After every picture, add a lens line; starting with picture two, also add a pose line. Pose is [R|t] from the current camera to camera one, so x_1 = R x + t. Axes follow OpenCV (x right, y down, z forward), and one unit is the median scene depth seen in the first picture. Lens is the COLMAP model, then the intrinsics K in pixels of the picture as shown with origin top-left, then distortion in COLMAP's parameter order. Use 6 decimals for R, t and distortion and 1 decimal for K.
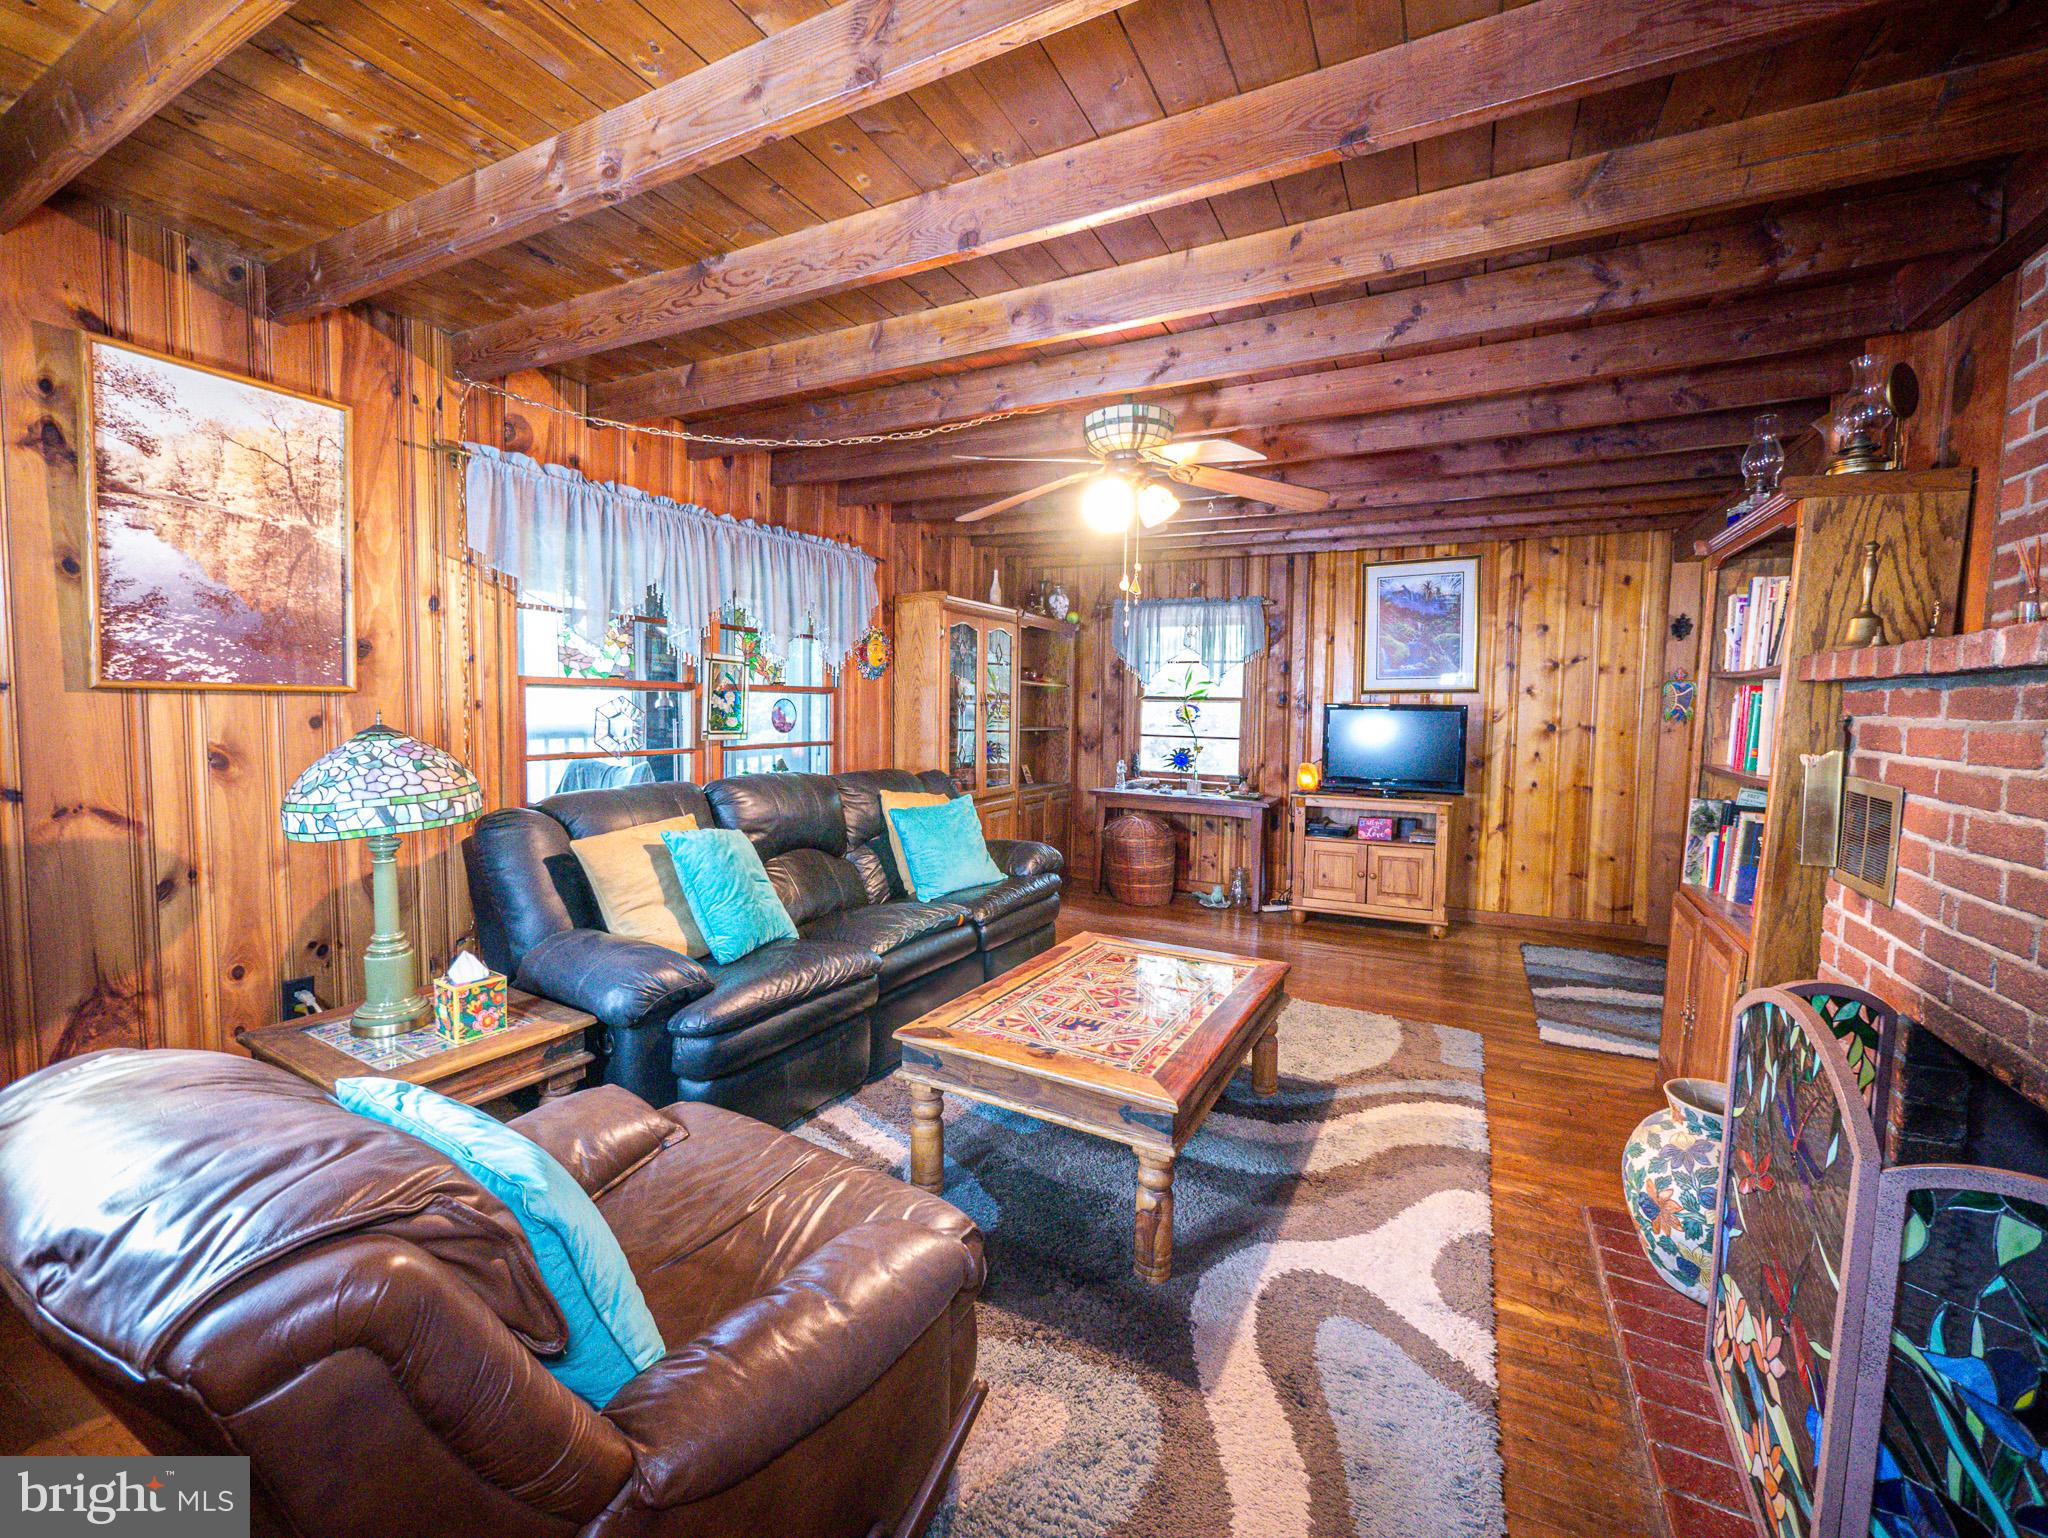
lens RADIAL K [[844.8, 0, 1035.7], [0, 844.8, 761.0], [0, 0, 1]] dist [-0.009125, 0.001249]
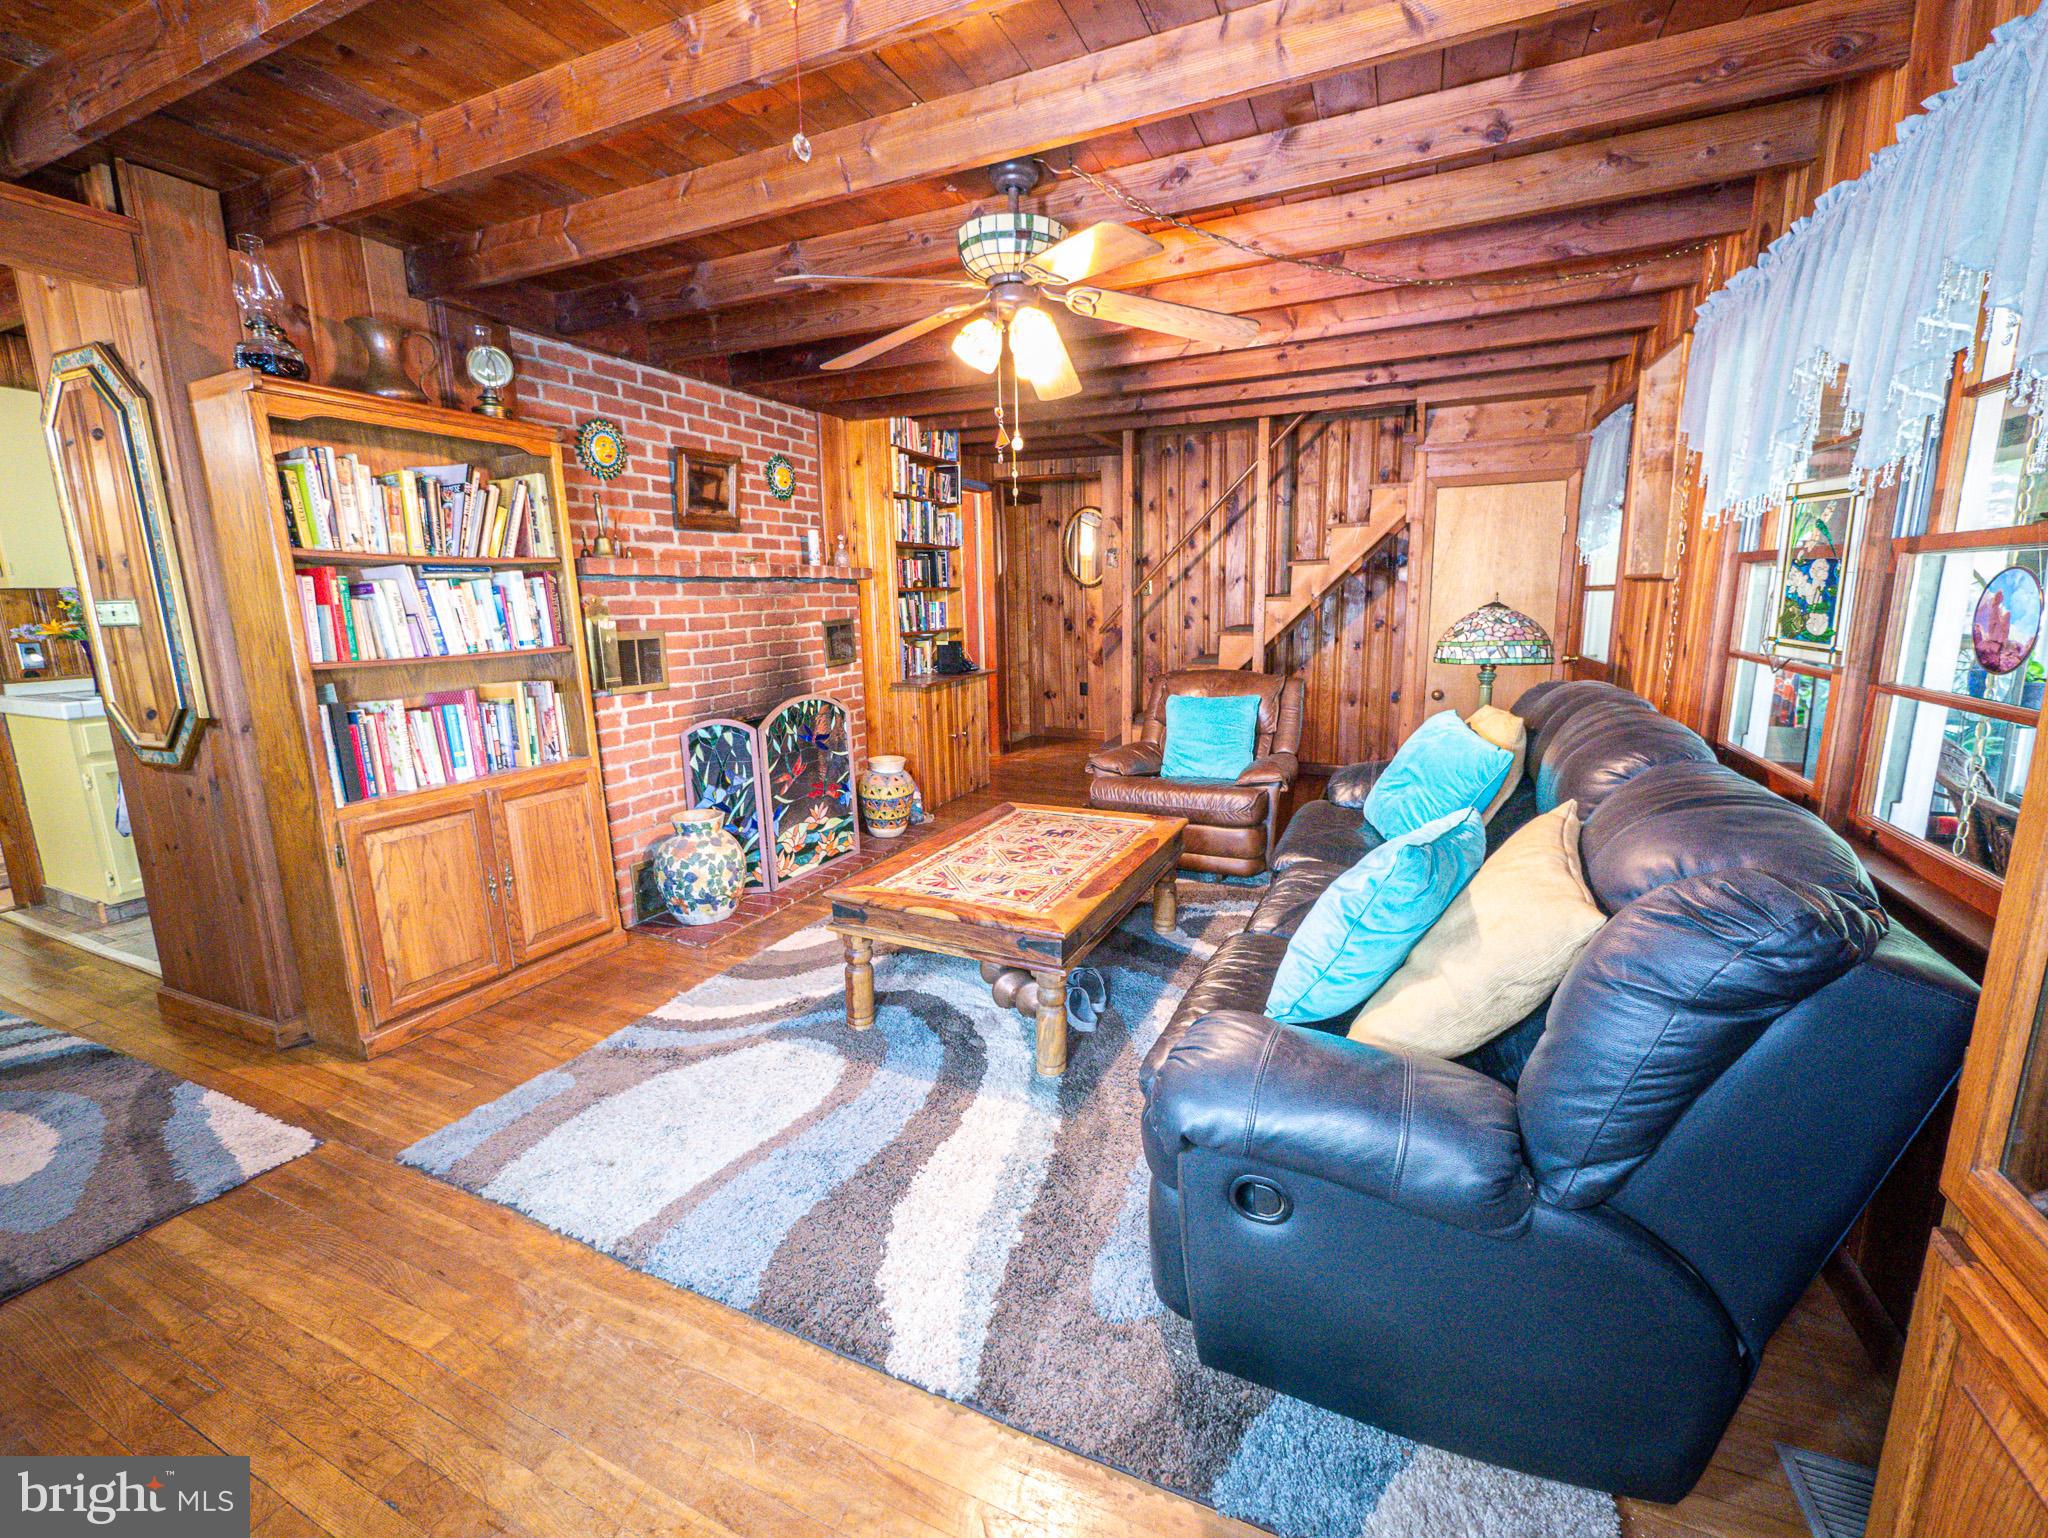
lens RADIAL K [[844.8, 0, 1034.4], [0, 844.8, 757.4], [0, 0, 1]] dist [-0.009125, 0.001249]
pose [[-0.998693, 0.010921, -0.049934, 0.106260], [-0.002305, 0.966292, 0.257440, -0.098166], [0.051063, 0.257218, -0.965003, 1.510305]]
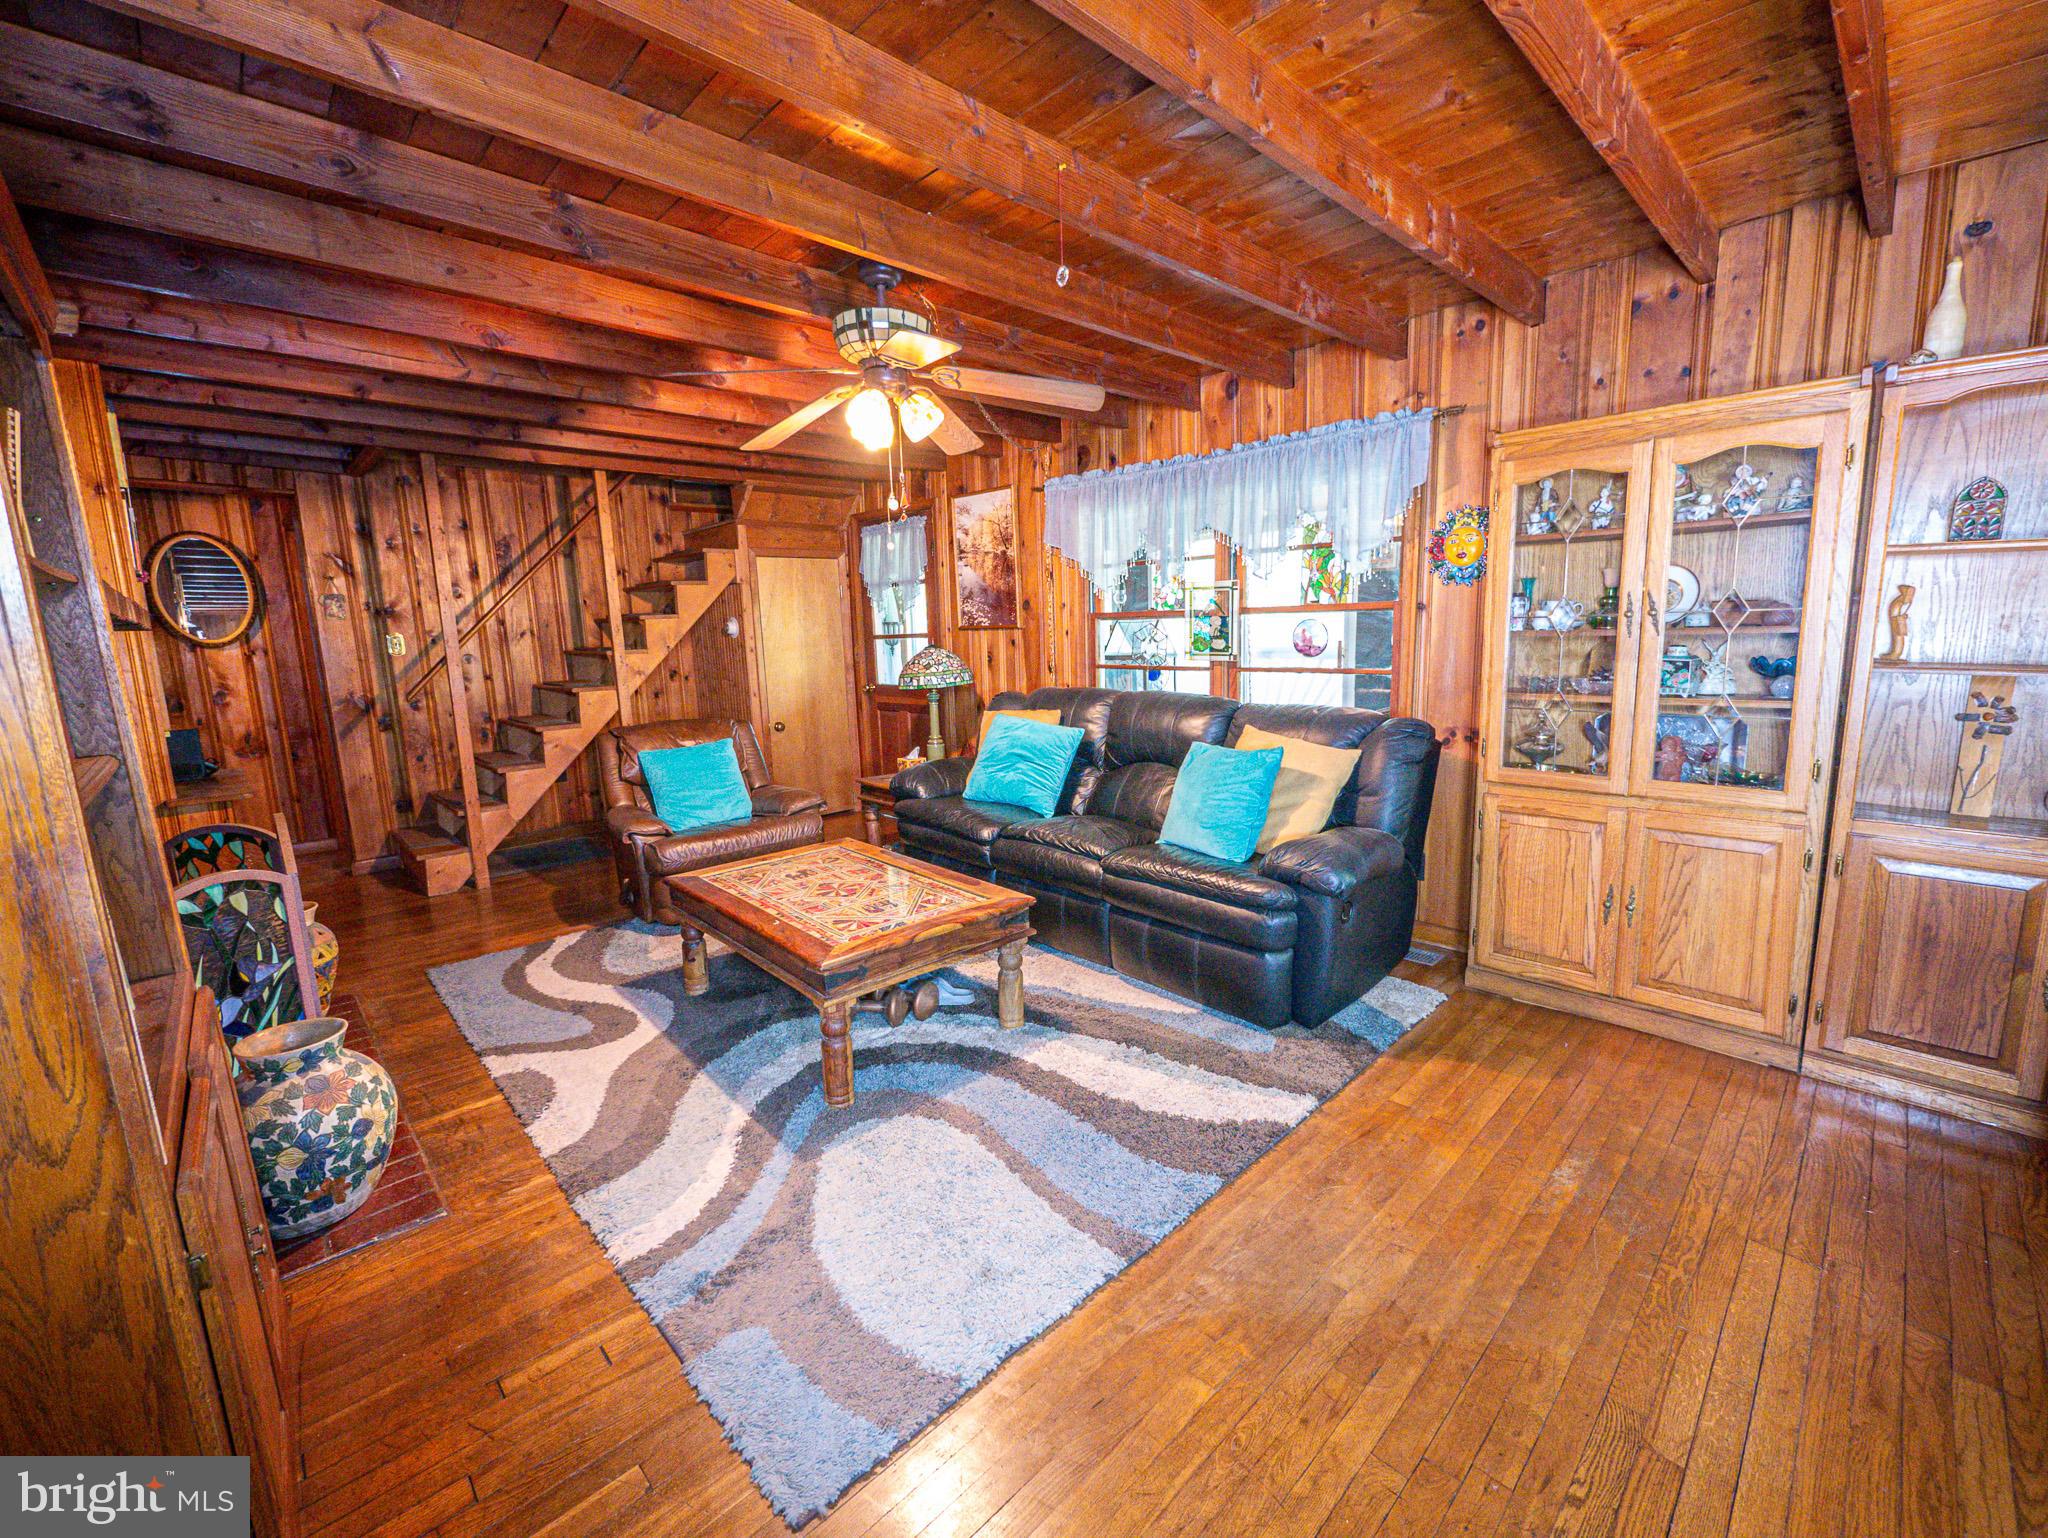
lens RADIAL K [[844.8, 0, 1021.4], [0, 844.8, 762.6], [0, 0, 1]] dist [-0.009125, 0.001249]
pose [[-0.332633, 0.142045, -0.932297, 0.783981], [-0.042307, 0.985348, 0.165223, -0.068187], [0.942107, 0.094401, -0.321750, 1.171631]]
